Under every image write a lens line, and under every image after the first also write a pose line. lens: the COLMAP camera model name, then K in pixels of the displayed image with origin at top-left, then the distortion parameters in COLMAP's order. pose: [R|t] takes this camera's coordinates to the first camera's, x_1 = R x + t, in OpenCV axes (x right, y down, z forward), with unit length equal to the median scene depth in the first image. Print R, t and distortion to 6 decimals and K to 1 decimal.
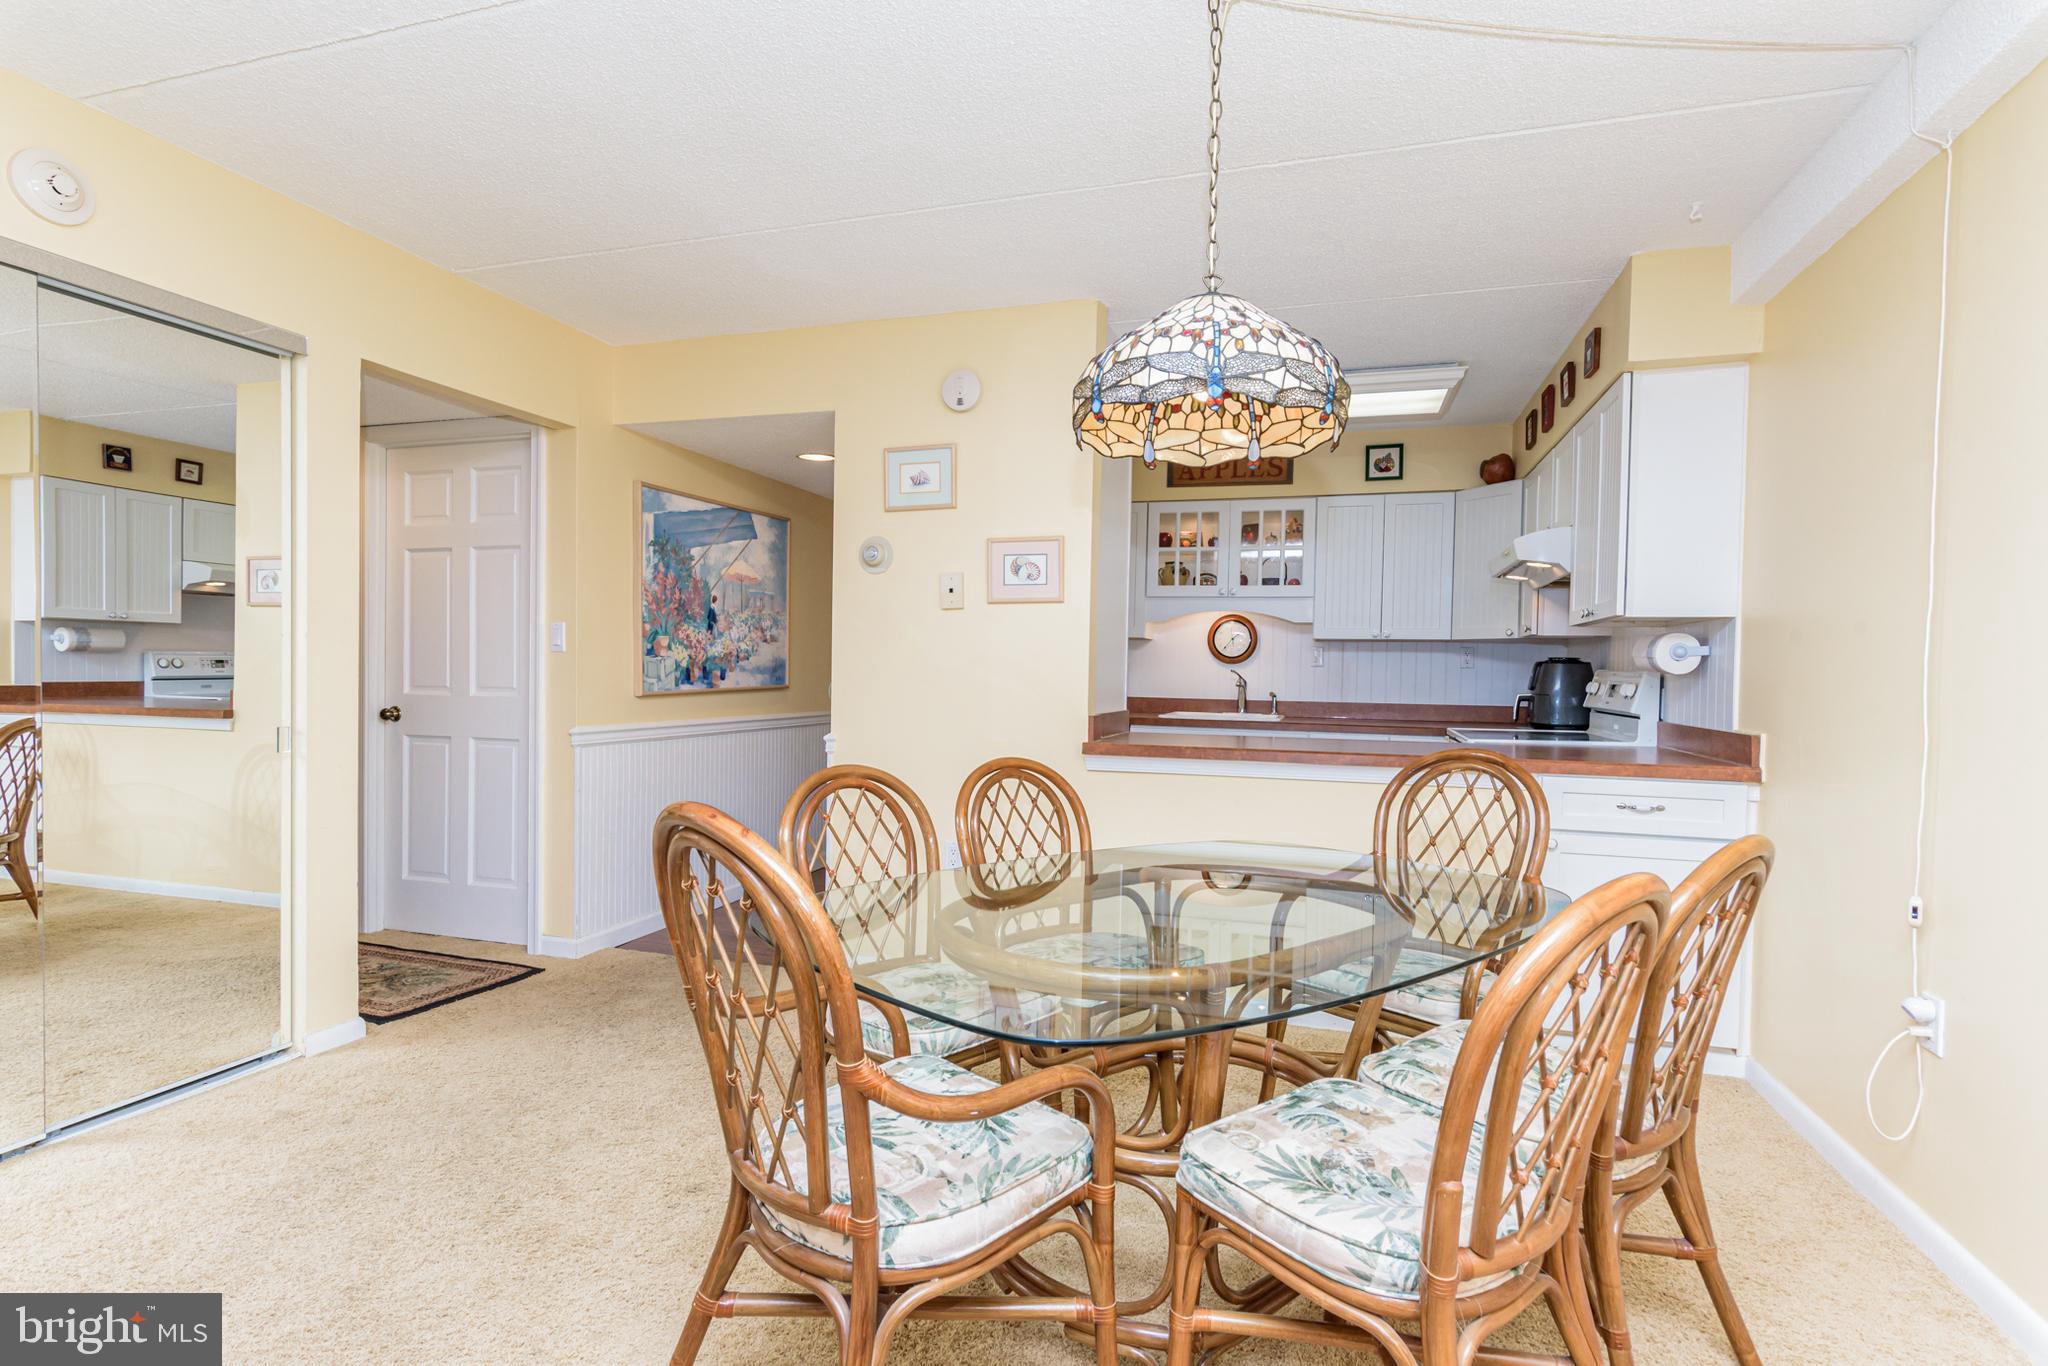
lens RADIAL K [[1021.3, 0, 1004.6], [0, 1021.3, 694.9], [0, 0, 1]] dist [0.001973, 0.000655]
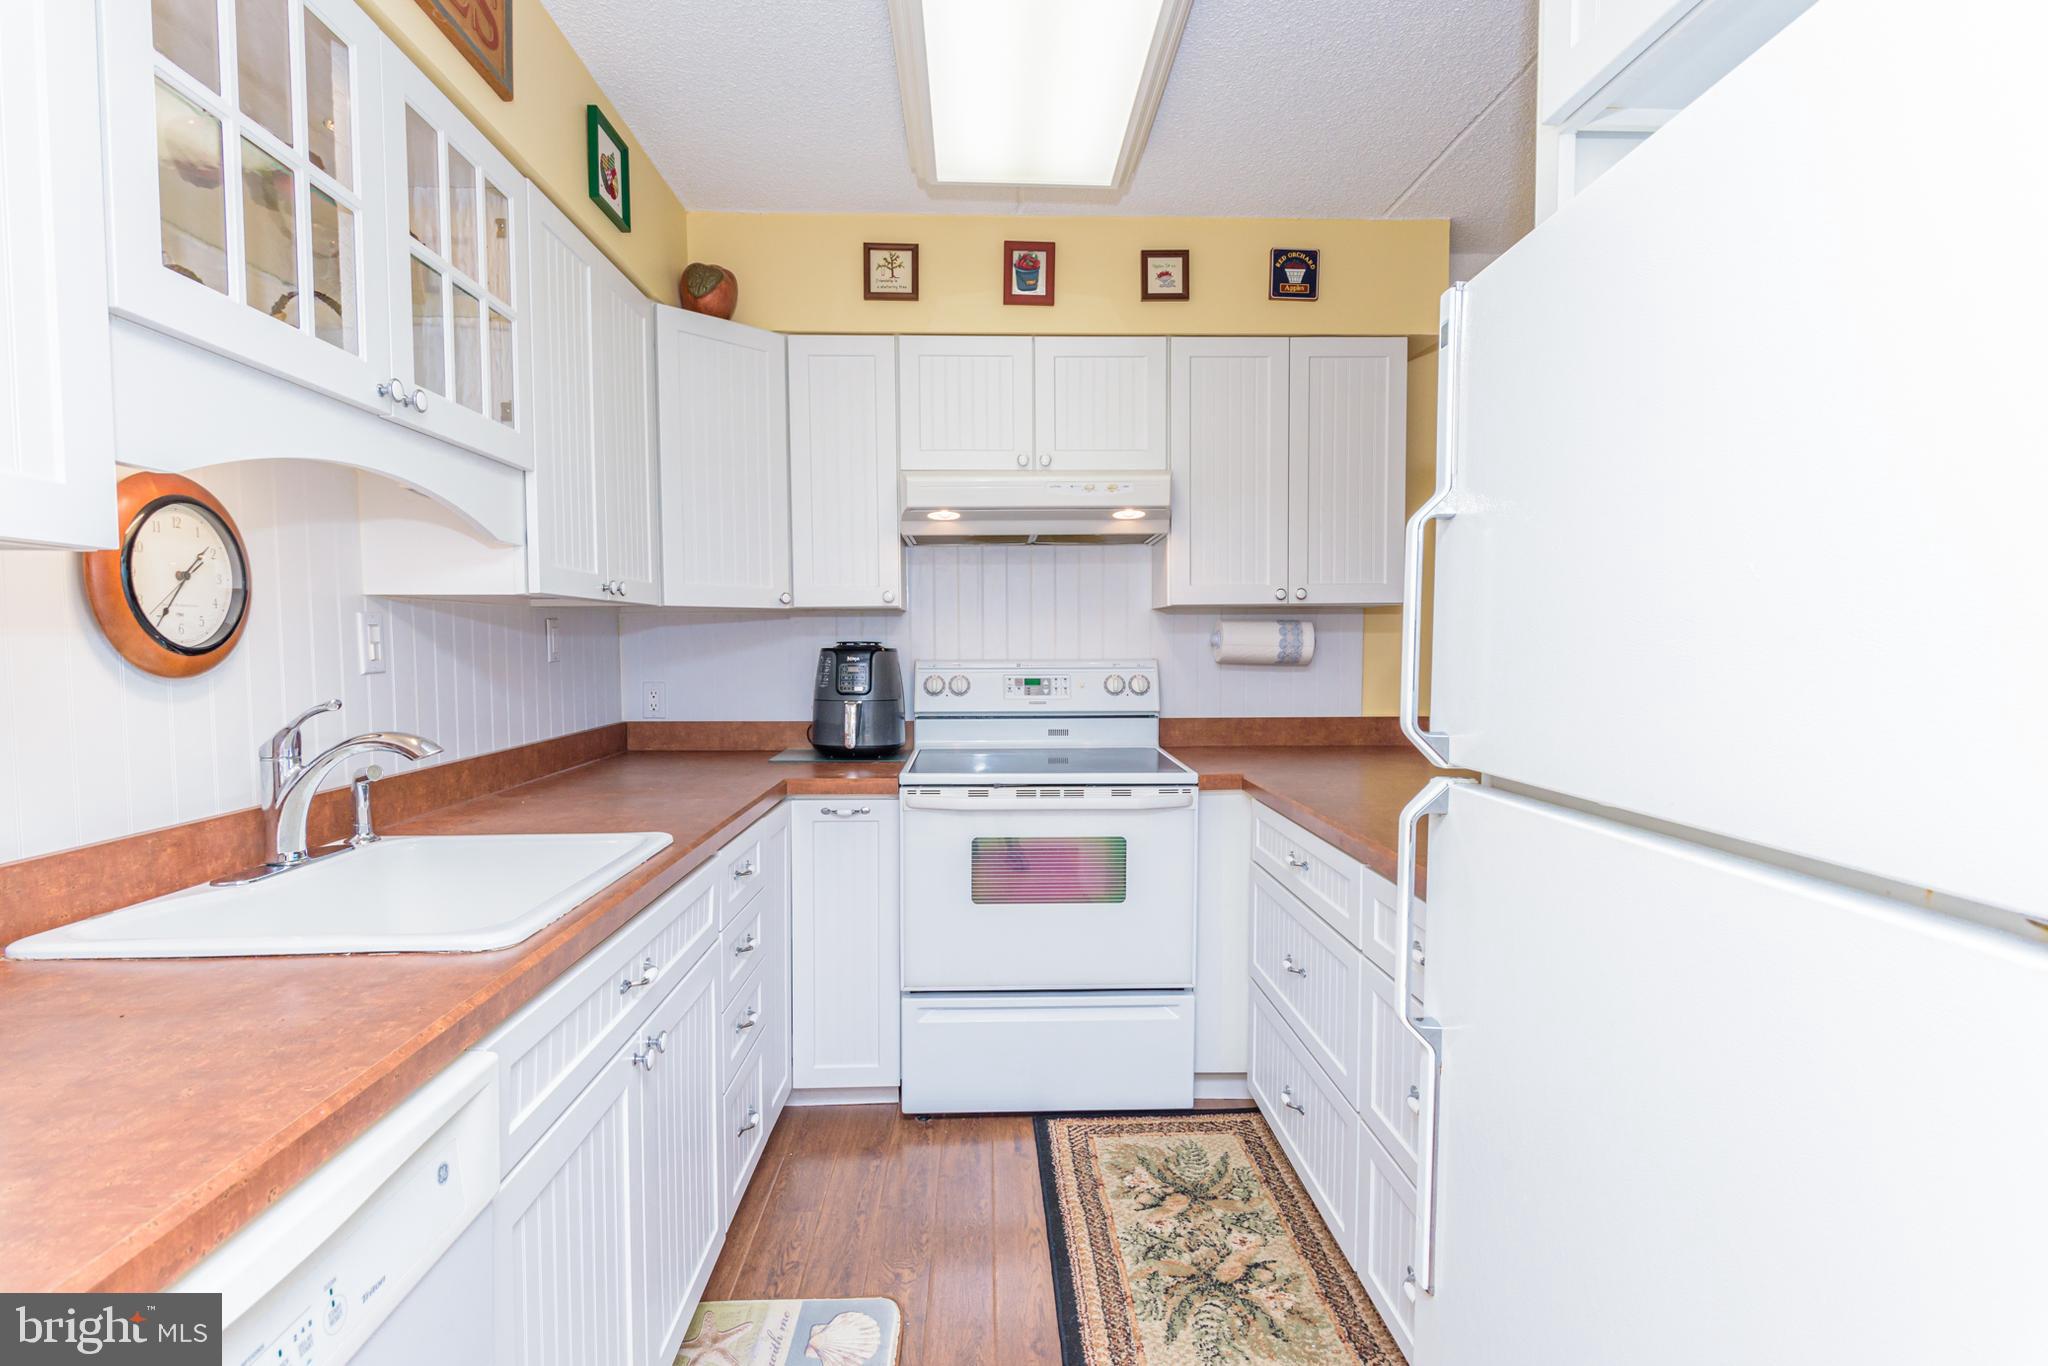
lens RADIAL K [[996.8, 0, 1021.2], [0, 996.8, 694.5], [0, 0, 1]] dist [0.001743, -0.000419]
pose [[-0.341877, -0.069065, 0.937203, -0.091558], [0.020672, 0.996502, 0.080975, -0.054568], [-0.939517, 0.047057, -0.339253, 1.176765]]
